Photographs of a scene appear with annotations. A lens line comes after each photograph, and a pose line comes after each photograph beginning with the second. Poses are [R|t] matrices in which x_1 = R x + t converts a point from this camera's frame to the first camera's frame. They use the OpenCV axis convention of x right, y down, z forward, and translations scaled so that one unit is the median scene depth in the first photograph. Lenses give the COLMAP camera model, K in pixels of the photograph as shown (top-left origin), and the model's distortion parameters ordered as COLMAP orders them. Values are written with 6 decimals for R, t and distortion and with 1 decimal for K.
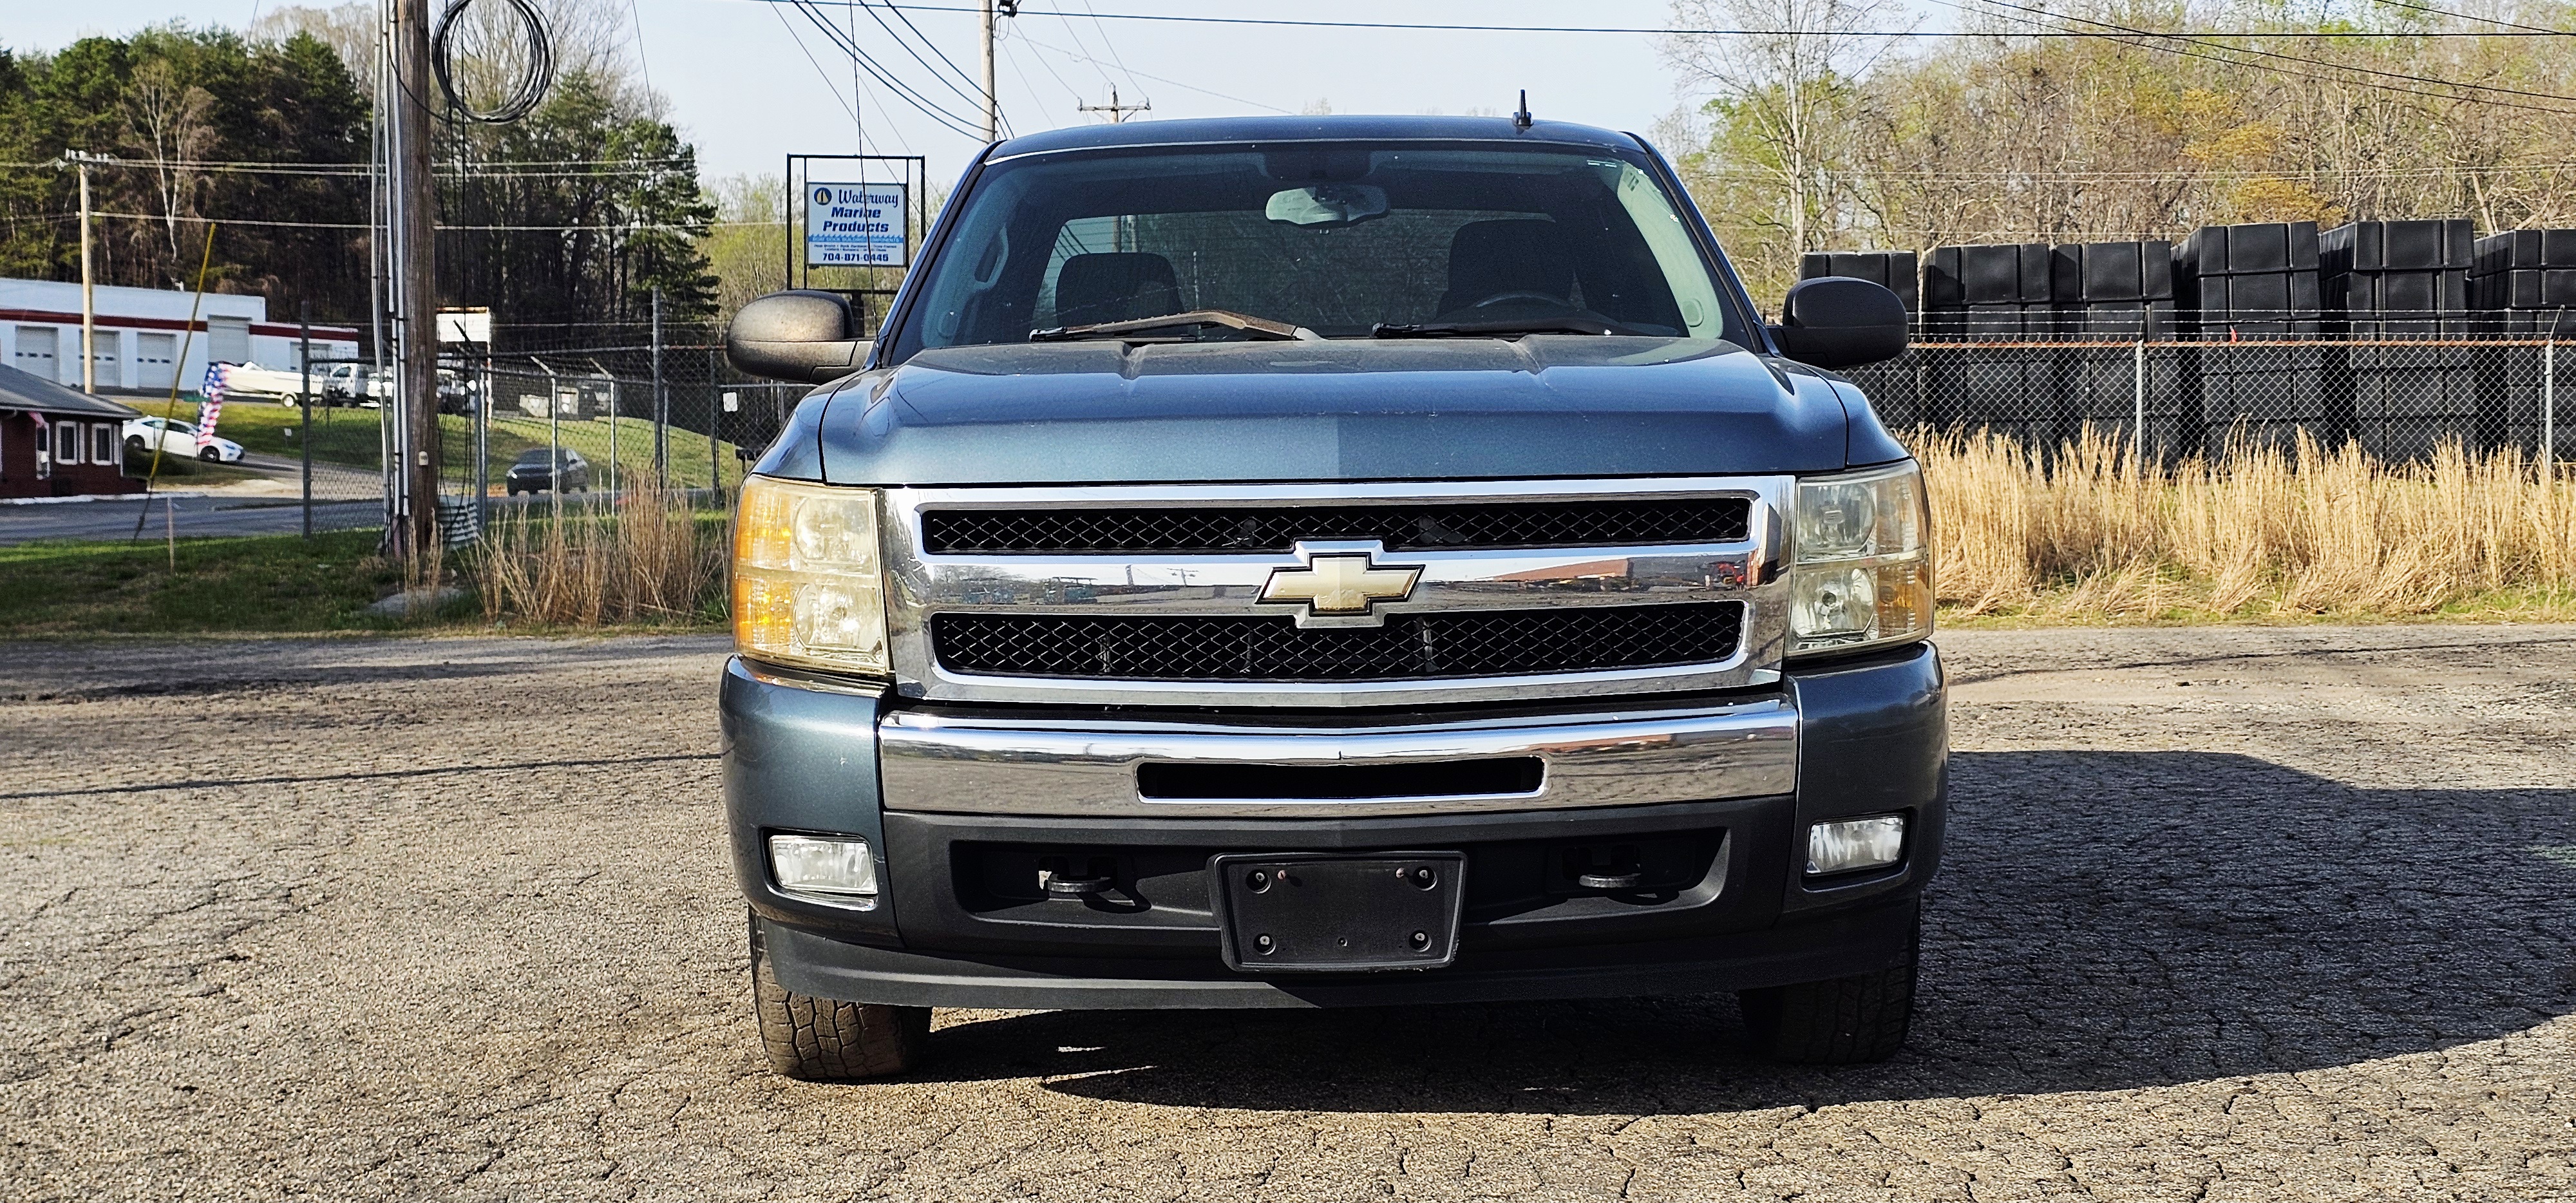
lens RADIAL K [[3640.3, 0, 1273.0], [0, 3640.3, 623.7], [0, 0, 1]] dist [0.109822, 0.000000]
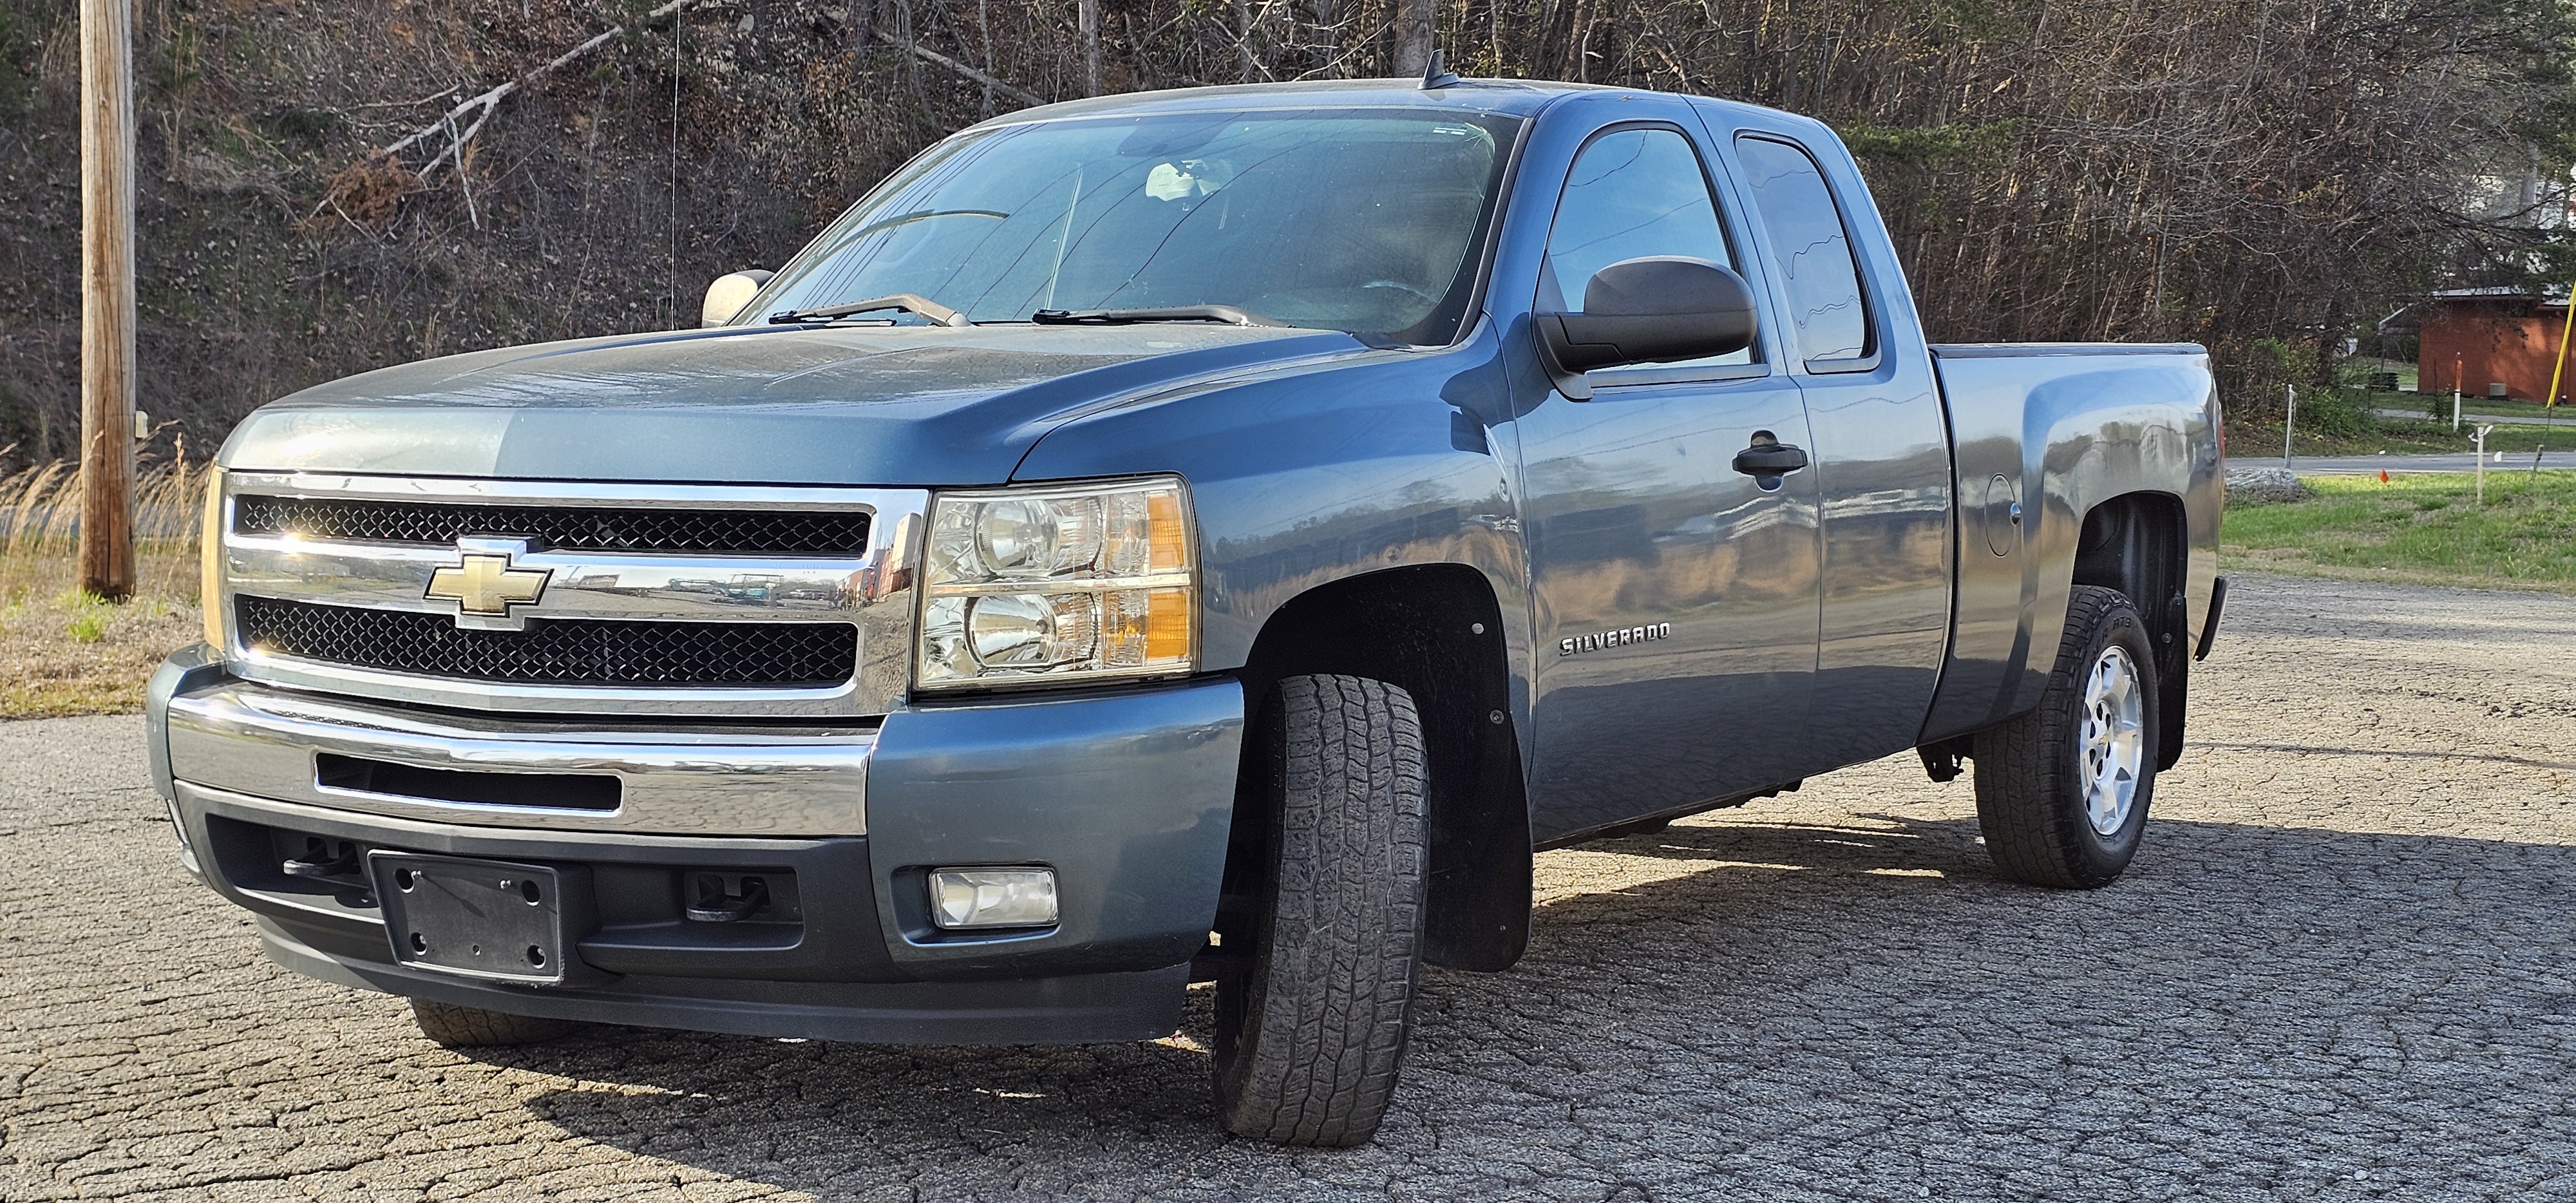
lens RADIAL K [[3640.3, 0, 1286.8], [0, 3640.3, 601.1], [0, 0, 1]] dist [0.109822, 0.000000]
pose [[0.820303, 0.052861, -0.569482, 0.745498], [-0.047204, 0.998580, 0.024697, -0.040136], [0.569978, 0.006622, 0.821633, 0.313484]]
